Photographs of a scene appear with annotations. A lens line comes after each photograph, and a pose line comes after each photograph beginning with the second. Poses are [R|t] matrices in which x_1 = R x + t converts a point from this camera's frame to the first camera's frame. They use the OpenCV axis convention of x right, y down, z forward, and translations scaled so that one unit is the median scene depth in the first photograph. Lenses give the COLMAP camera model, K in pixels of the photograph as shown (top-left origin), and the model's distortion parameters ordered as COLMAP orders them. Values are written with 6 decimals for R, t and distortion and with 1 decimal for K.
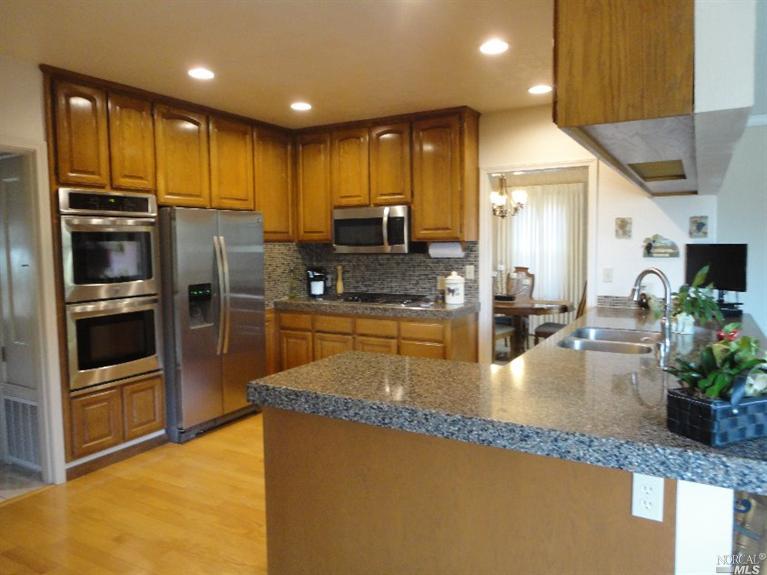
lens RADIAL K [[555.3, 0, 383.5], [0, 555.3, 287.5], [0, 0, 1]] dist [0.000795, -0.000362]
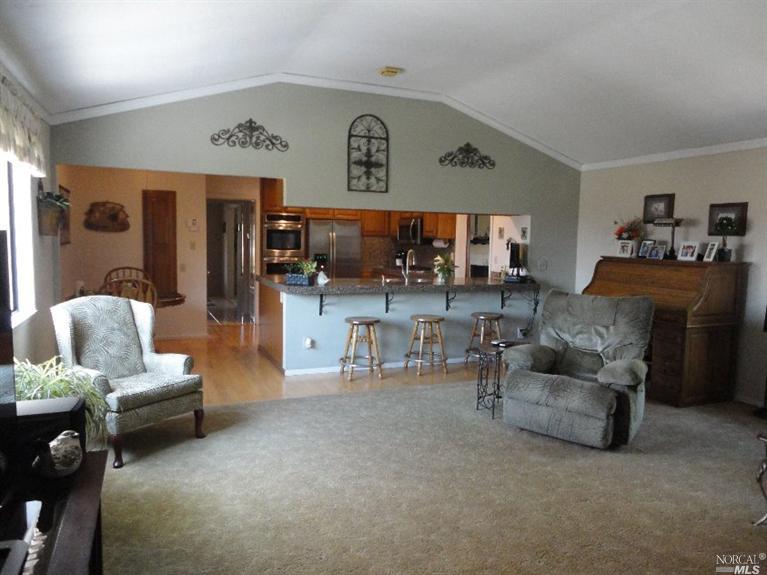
lens RADIAL K [[544.6, 0, 383.5], [0, 544.6, 287.5], [0, 0, 1]] dist [0.010543, 0.001838]
pose [[0.801314, 0.082346, -0.592550, 1.058503], [-0.079976, 0.996336, 0.030306, 0.038197], [0.592874, 0.023105, 0.804964, -0.551646]]
